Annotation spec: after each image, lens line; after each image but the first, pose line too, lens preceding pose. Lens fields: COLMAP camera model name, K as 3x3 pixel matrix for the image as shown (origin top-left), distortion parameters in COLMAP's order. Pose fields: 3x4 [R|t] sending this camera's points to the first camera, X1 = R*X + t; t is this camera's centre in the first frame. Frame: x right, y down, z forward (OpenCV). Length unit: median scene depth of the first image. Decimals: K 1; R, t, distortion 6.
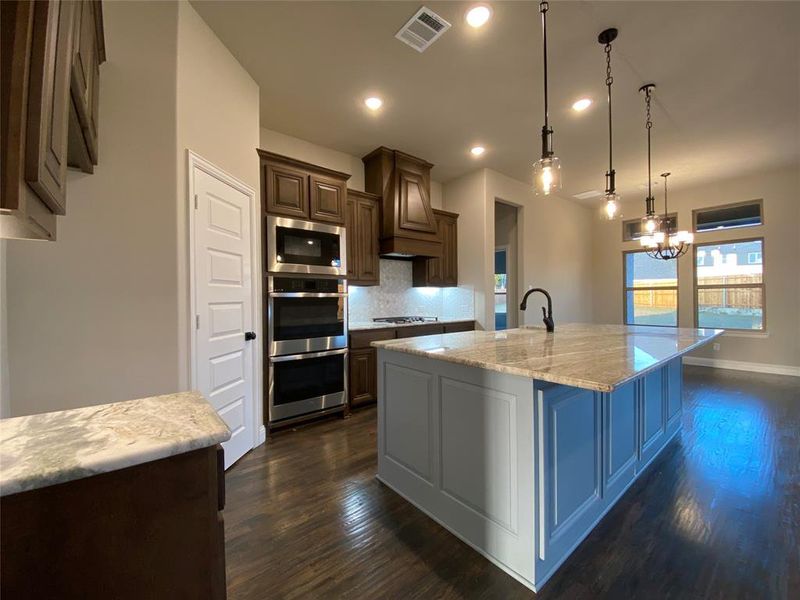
lens RADIAL K [[322.3, 0, 401.5], [0, 322.3, 299.7], [0, 0, 1]] dist [0.008108, -0.011939]
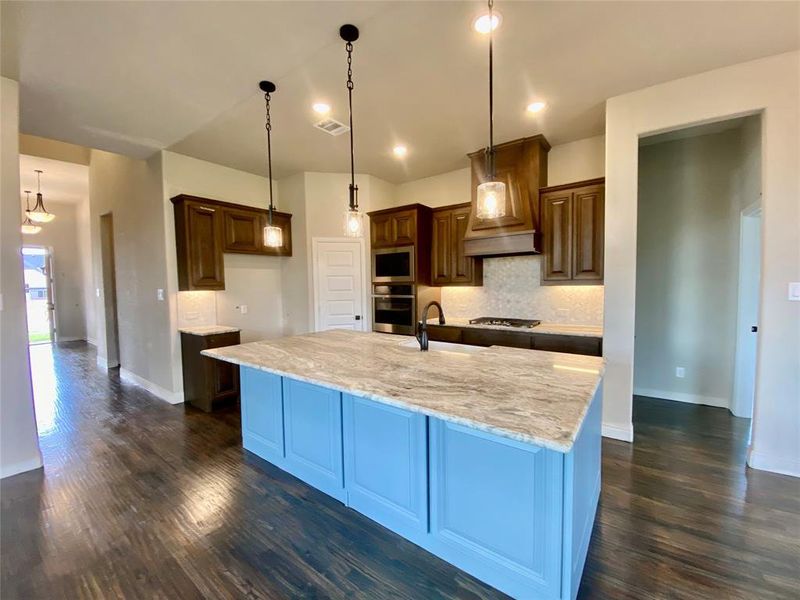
lens RADIAL K [[322.3, 0, 401.6], [0, 322.3, 302.5], [0, 0, 1]] dist [0.008108, -0.011939]
pose [[0.245807, 0.064289, -0.967185, 1.070031], [0.010456, 0.997564, 0.068966, -0.079079], [0.969262, -0.027066, 0.244536, 0.600173]]
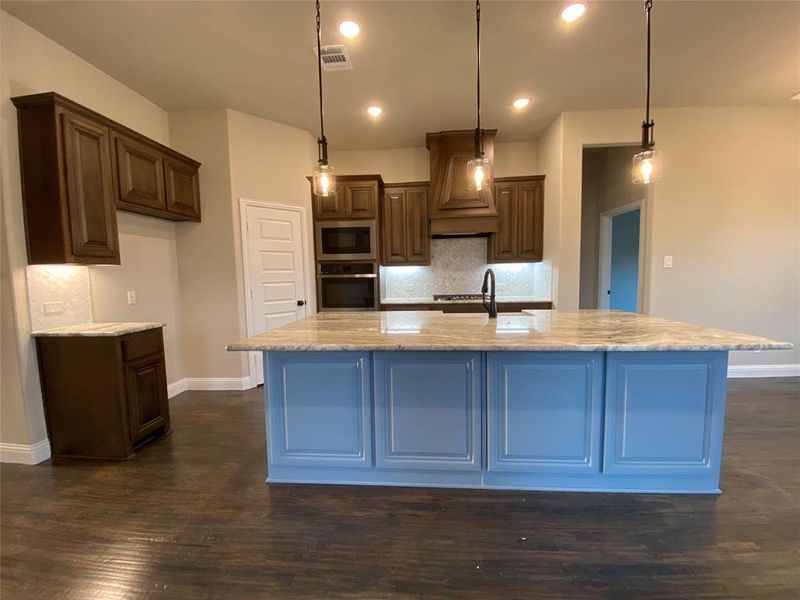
lens RADIAL K [[322.3, 0, 401.6], [0, 322.3, 301.3], [0, 0, 1]] dist [0.008108, -0.011939]
pose [[0.721984, 0.053191, -0.689862, 0.735315], [0.011068, 0.996025, 0.088382, -0.022290], [0.691821, -0.071446, 0.718526, 0.160571]]
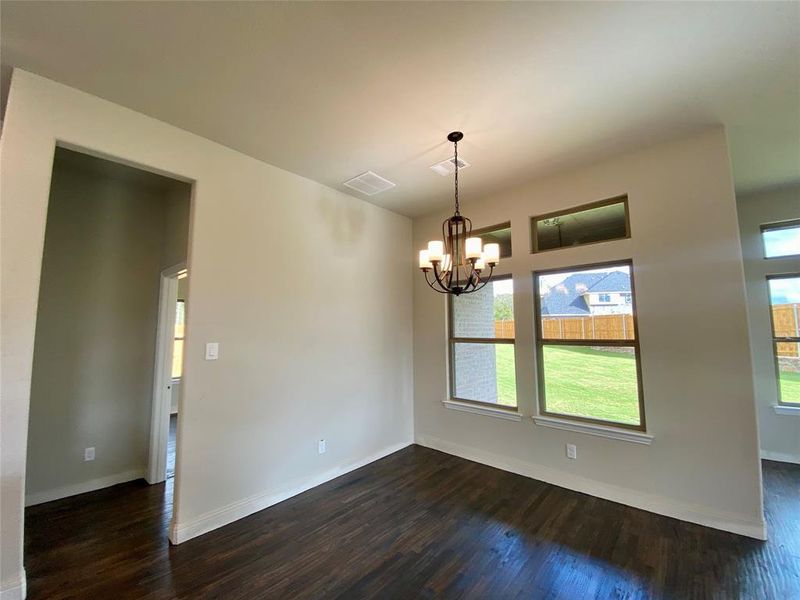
lens RADIAL K [[322.3, 0, 395.3], [0, 322.3, 296.9], [0, 0, 1]] dist [0.008108, -0.011939]
pose [[0.987082, 0.020711, 0.158869, 0.928950], [-0.003838, 0.994381, -0.105790, -0.095754], [-0.160167, 0.103814, 0.981616, 0.748717]]
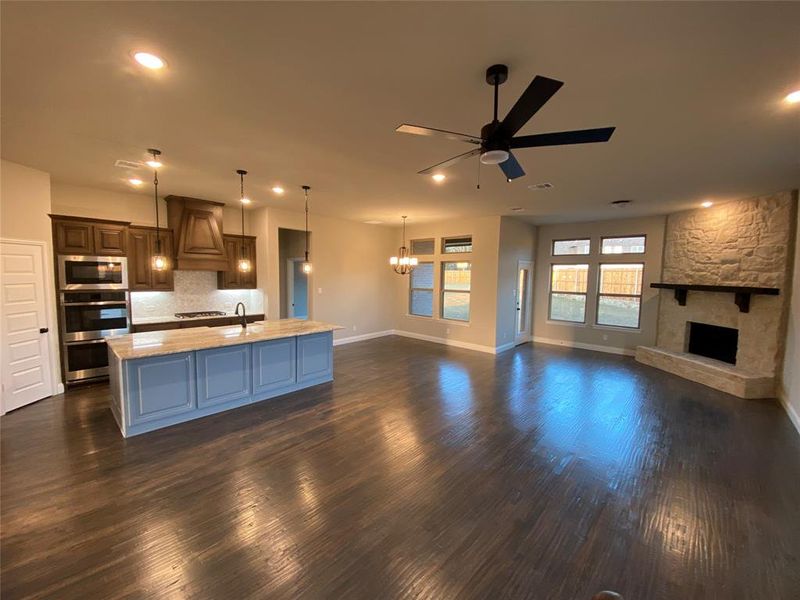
lens RADIAL K [[322.3, 0, 402.7], [0, 322.3, 296.3], [0, 0, 1]] dist [0.008108, -0.011939]
pose [[0.988987, 0.016410, 0.147093, 0.867528], [-0.026384, 0.997463, 0.066116, -0.171864], [-0.145635, -0.069269, 0.986910, -0.692697]]
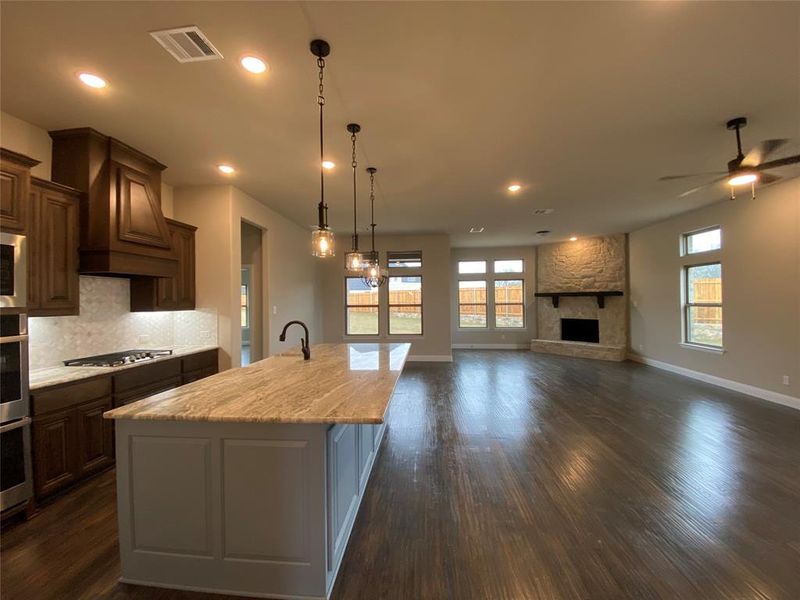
lens RADIAL K [[322.3, 0, 398.5], [0, 322.3, 299.3], [0, 0, 1]] dist [0.008108, -0.011939]
pose [[0.696939, 0.006818, 0.717098, -0.103461], [0.005176, 0.999881, -0.014537, -0.076971], [-0.717111, 0.013843, 0.696821, -0.015253]]
